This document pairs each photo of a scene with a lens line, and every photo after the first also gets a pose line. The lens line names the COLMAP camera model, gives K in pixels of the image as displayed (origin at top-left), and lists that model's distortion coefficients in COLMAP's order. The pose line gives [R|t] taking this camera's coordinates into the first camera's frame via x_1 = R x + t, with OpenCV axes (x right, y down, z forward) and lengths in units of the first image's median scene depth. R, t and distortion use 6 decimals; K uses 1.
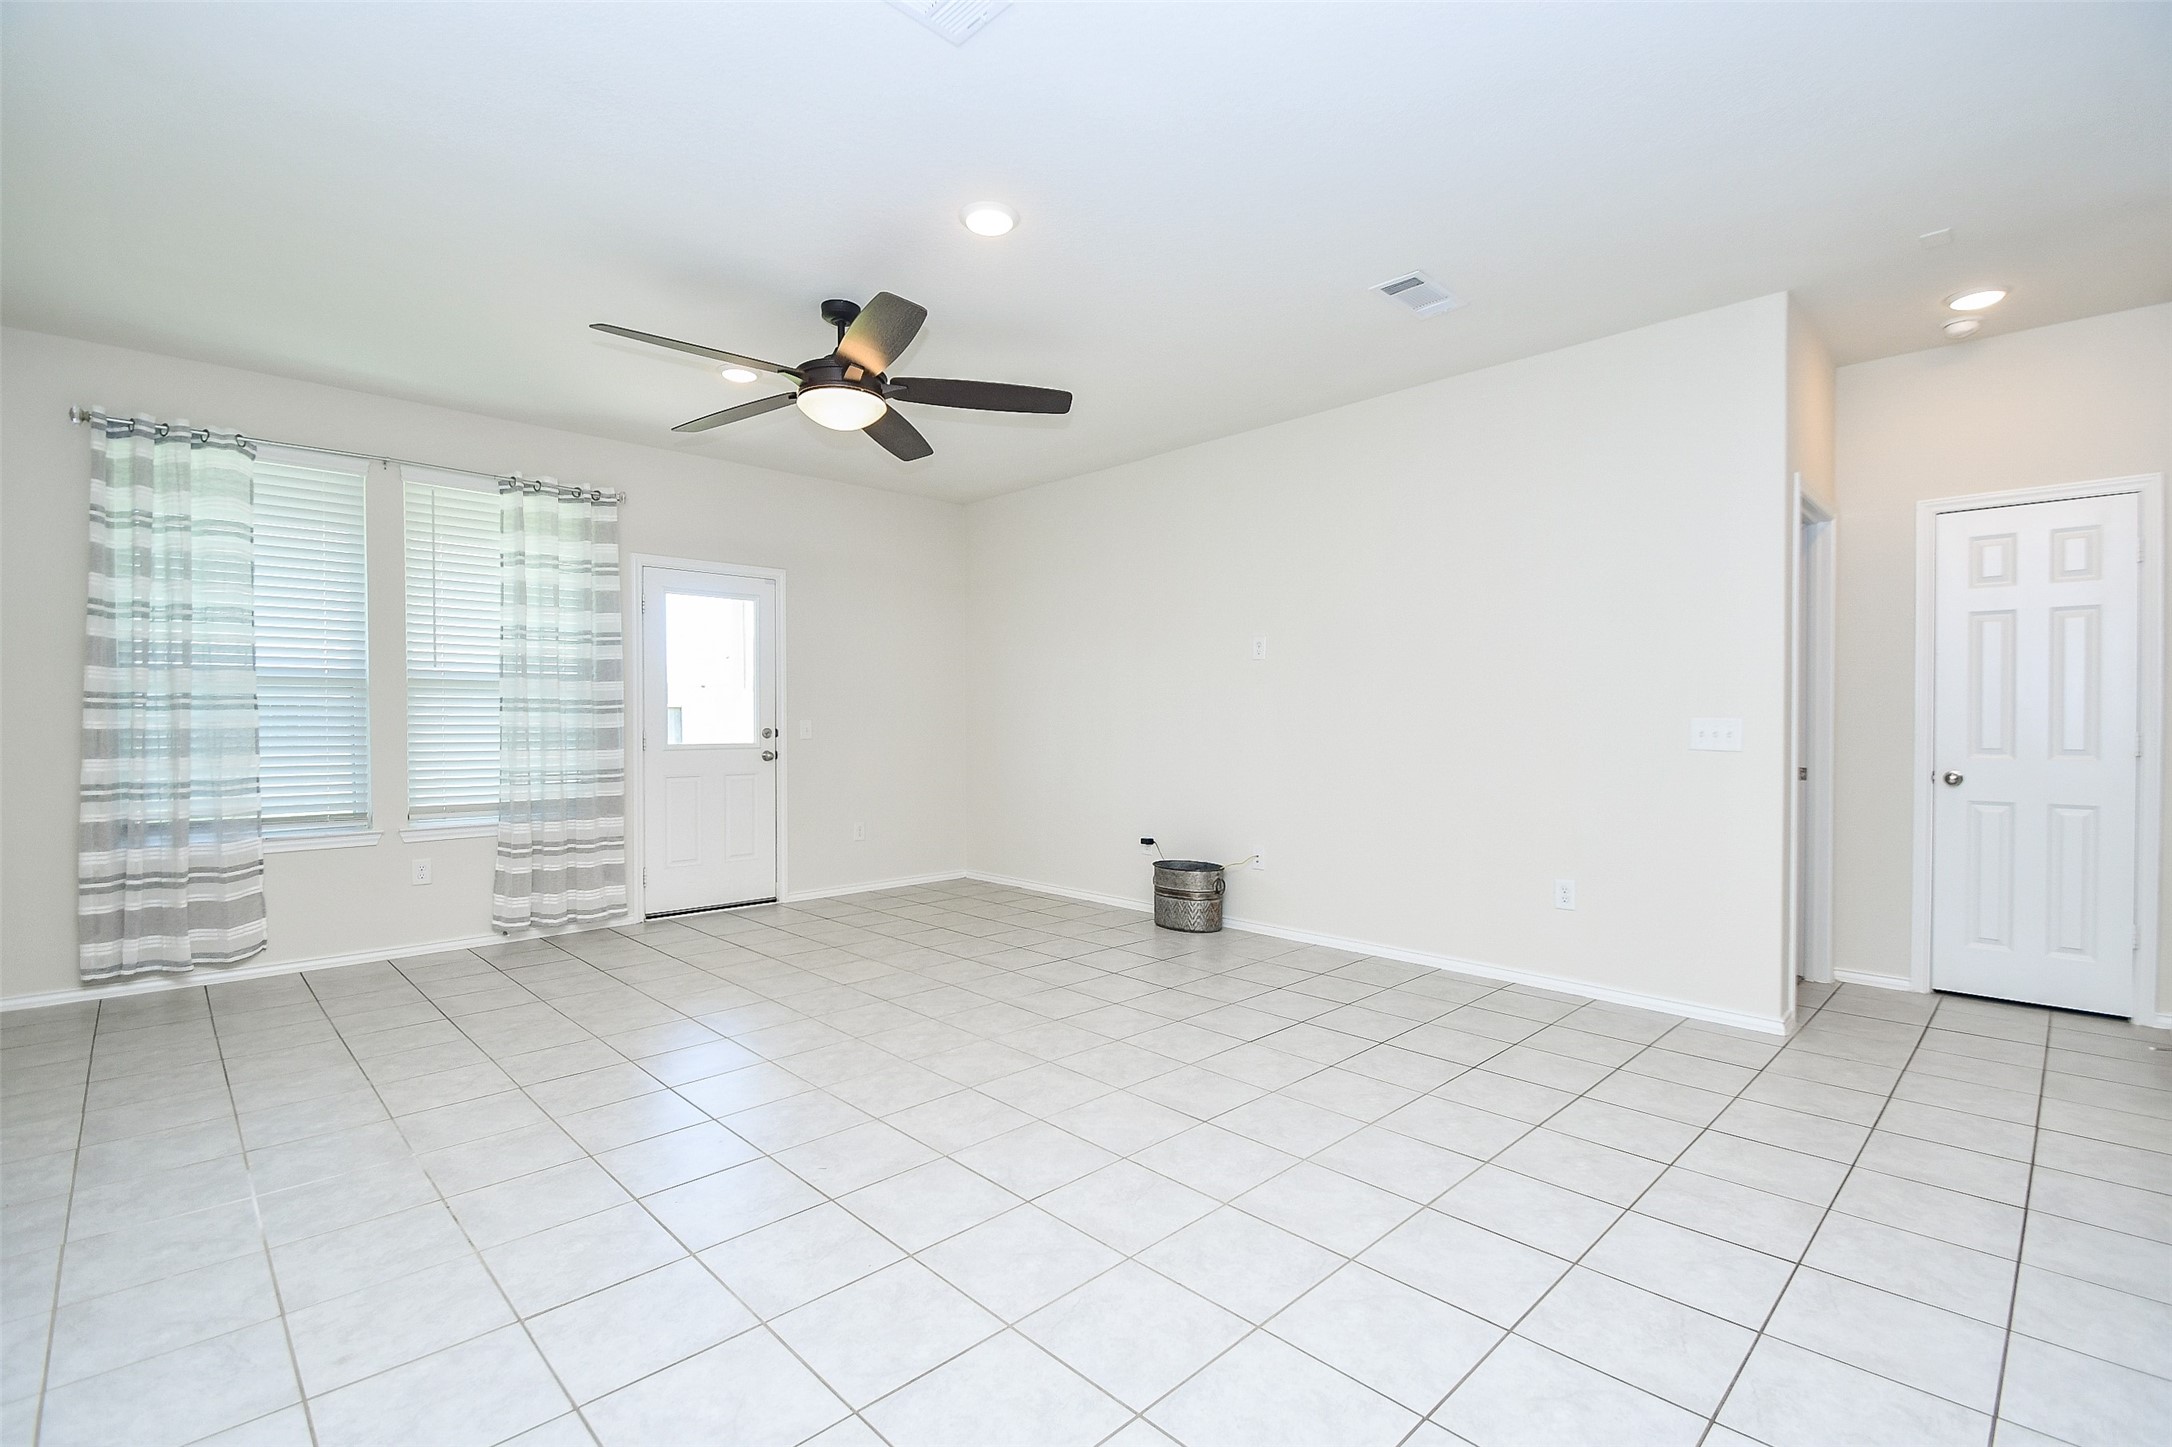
lens RADIAL K [[961.7, 0, 1094.2], [0, 961.7, 725.9], [0, 0, 1]] dist [-0.001419, -0.007990]
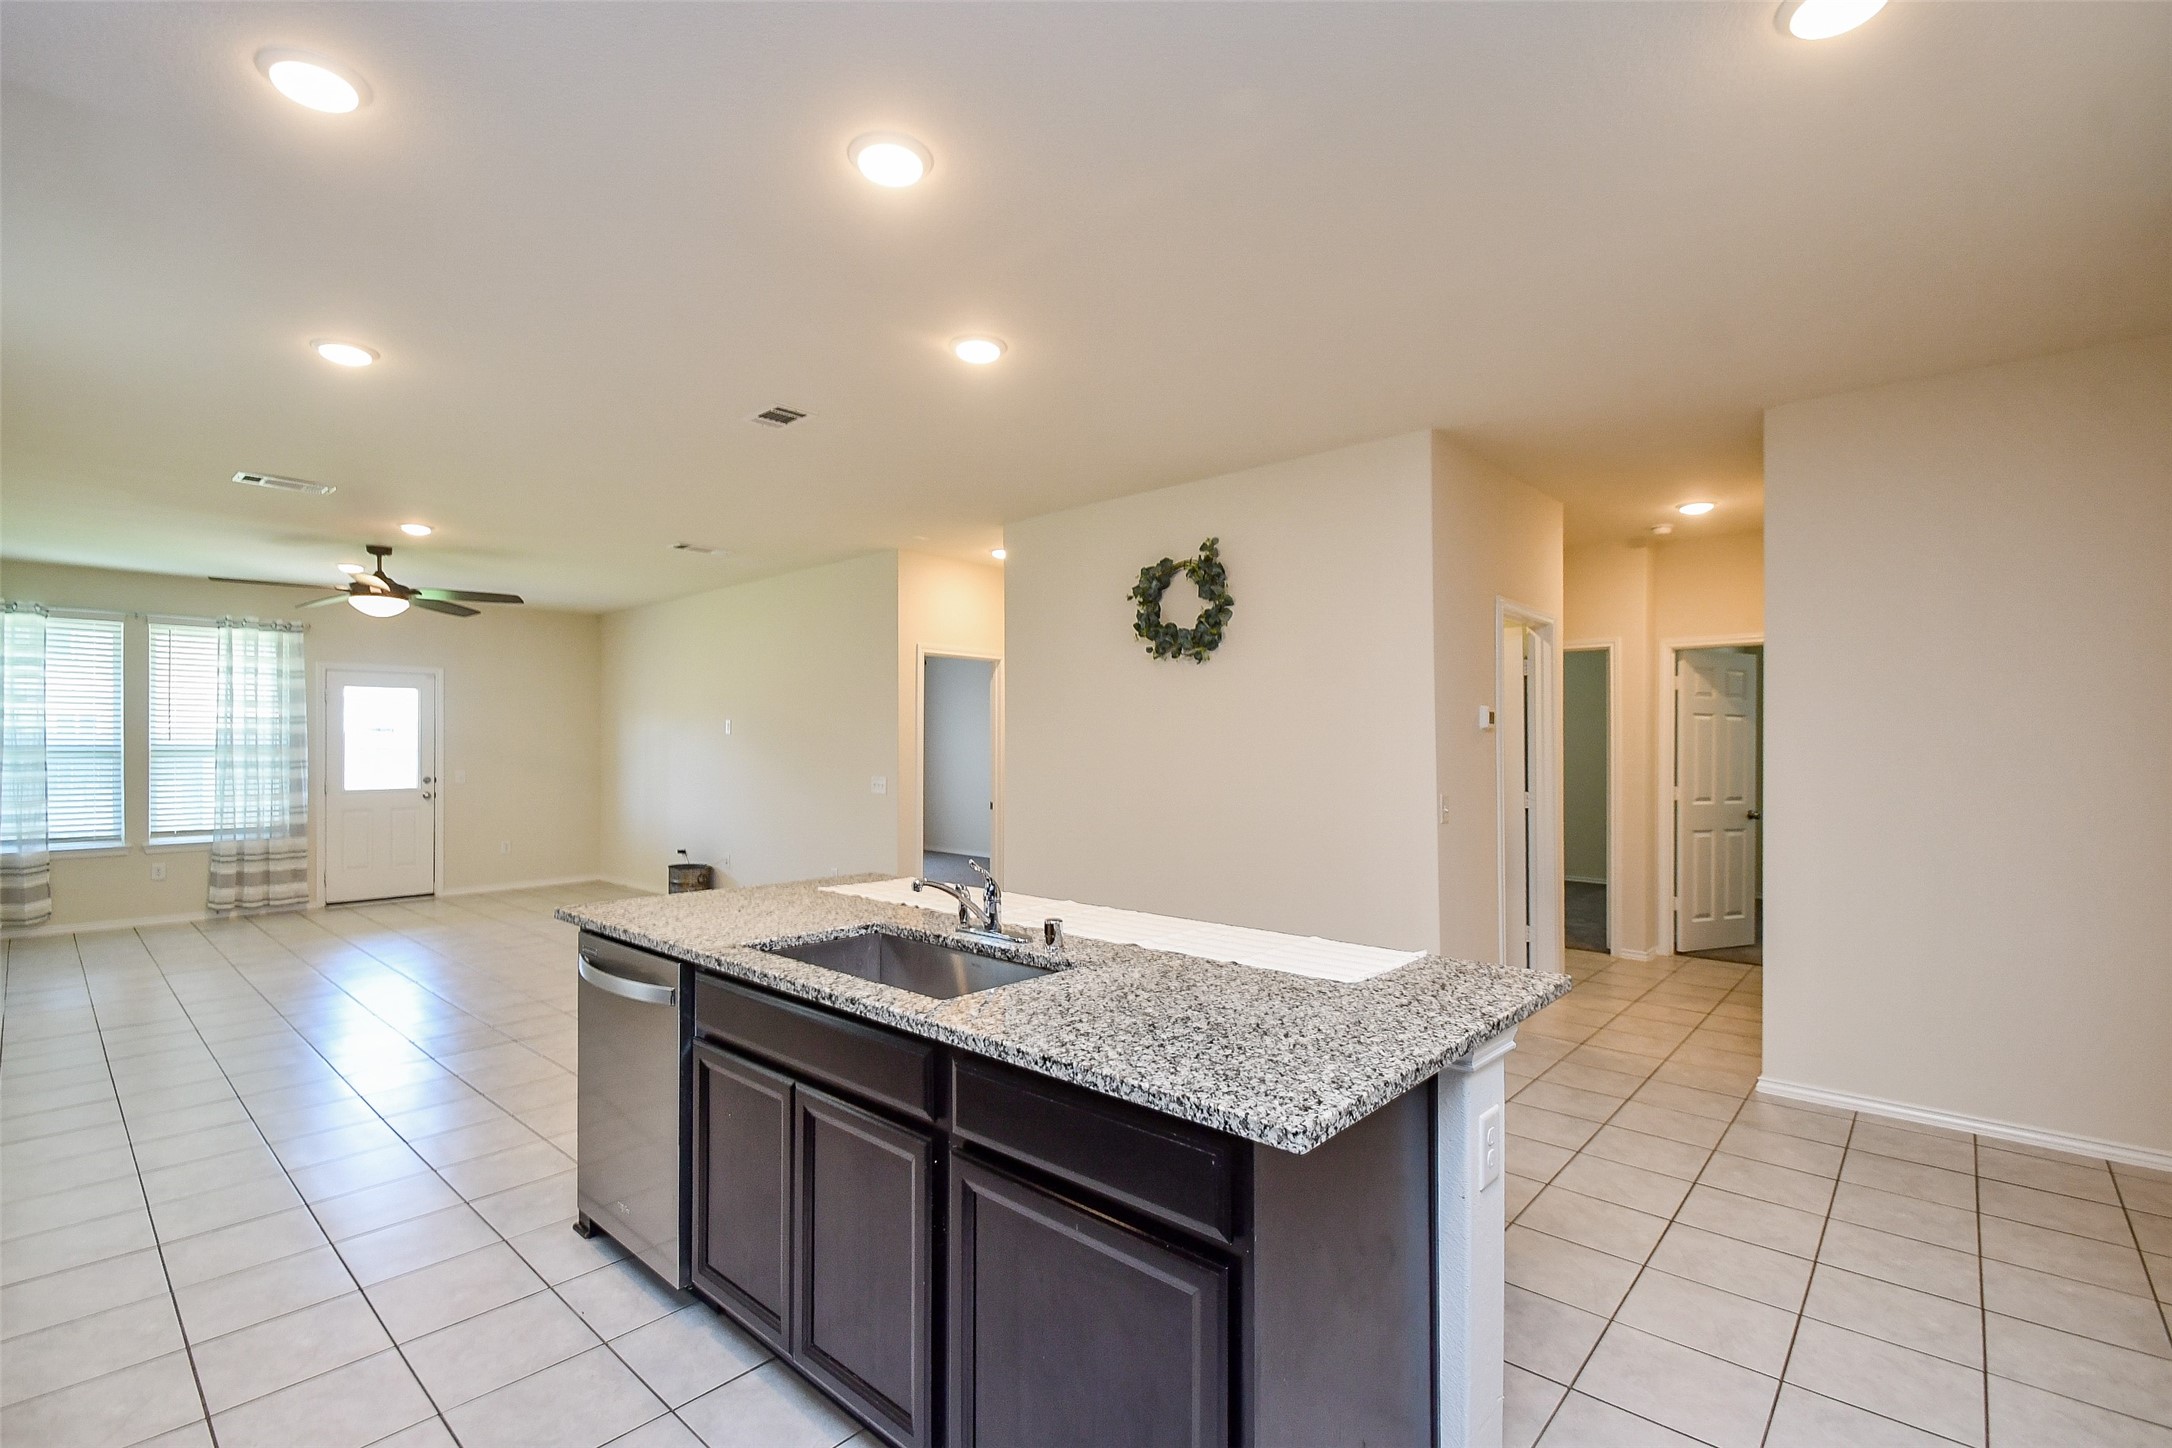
lens RADIAL K [[961.7, 0, 1067.2], [0, 961.7, 738.7], [0, 0, 1]] dist [-0.001419, -0.007990]
pose [[0.998178, 0.000303, 0.060333, 0.662088], [0.000638, 0.999879, -0.015571, -0.039433], [-0.060331, 0.015581, 0.998057, -0.625698]]
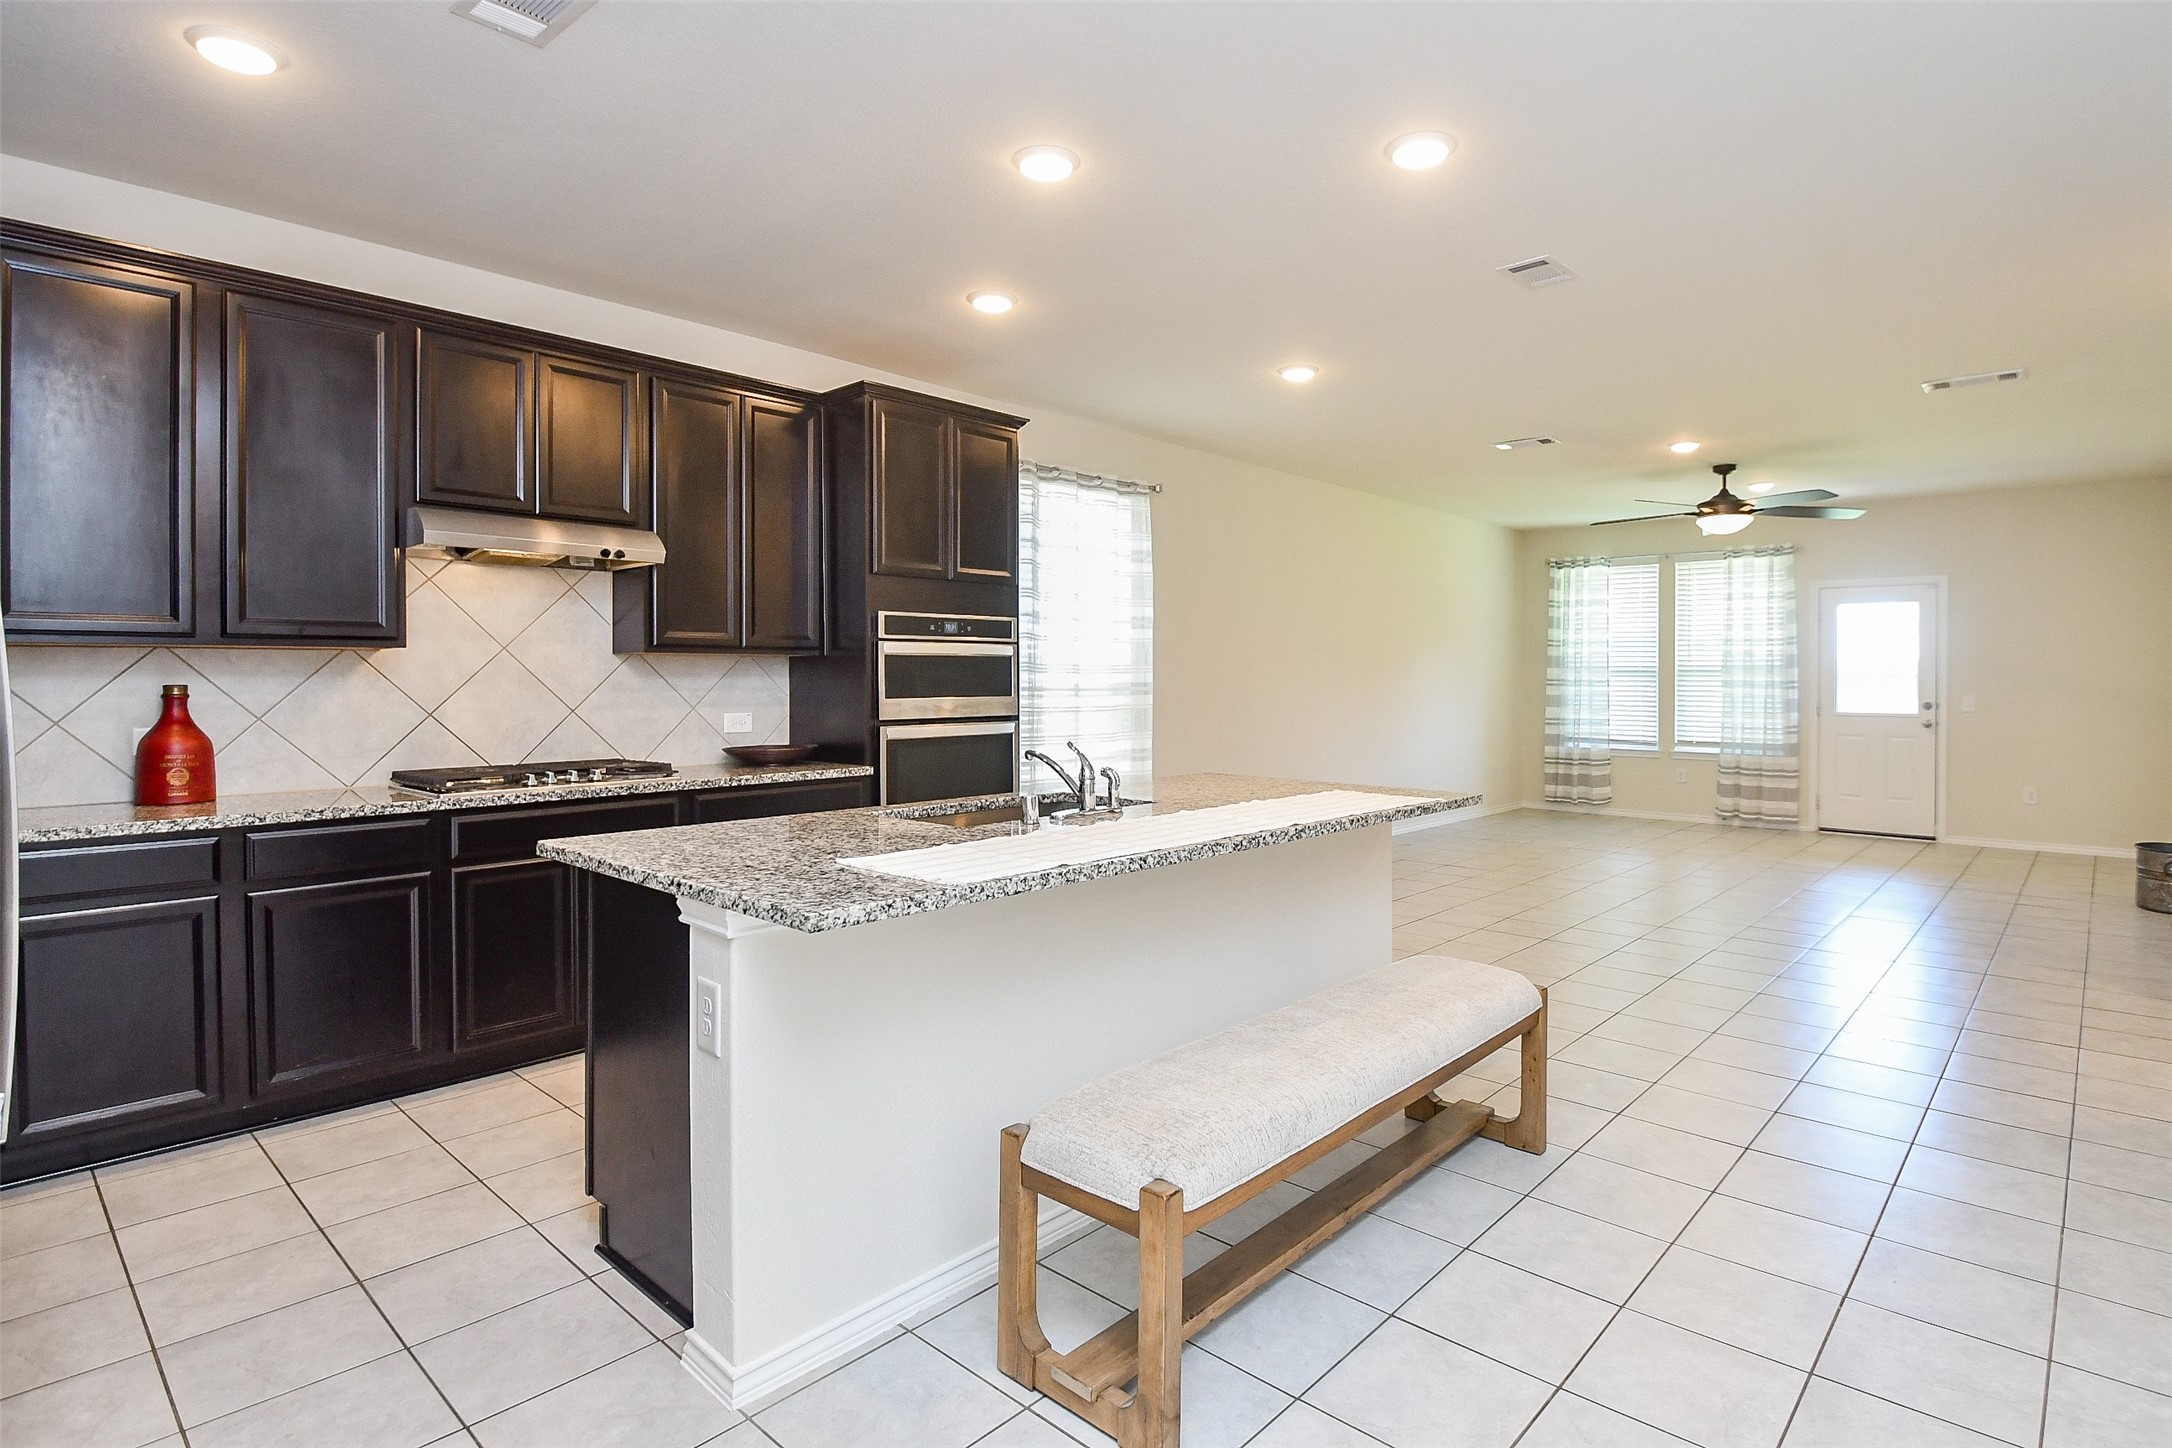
lens RADIAL K [[1087.1, 0, 1162.4], [0, 1087.1, 682.4], [0, 0, 1]] dist [-0.010340, -0.007166]
pose [[0.071263, 0.007089, -0.997432, 1.229801], [-0.011405, 0.999915, 0.006292, -0.025615], [0.997392, 0.010927, 0.071338, -0.128125]]
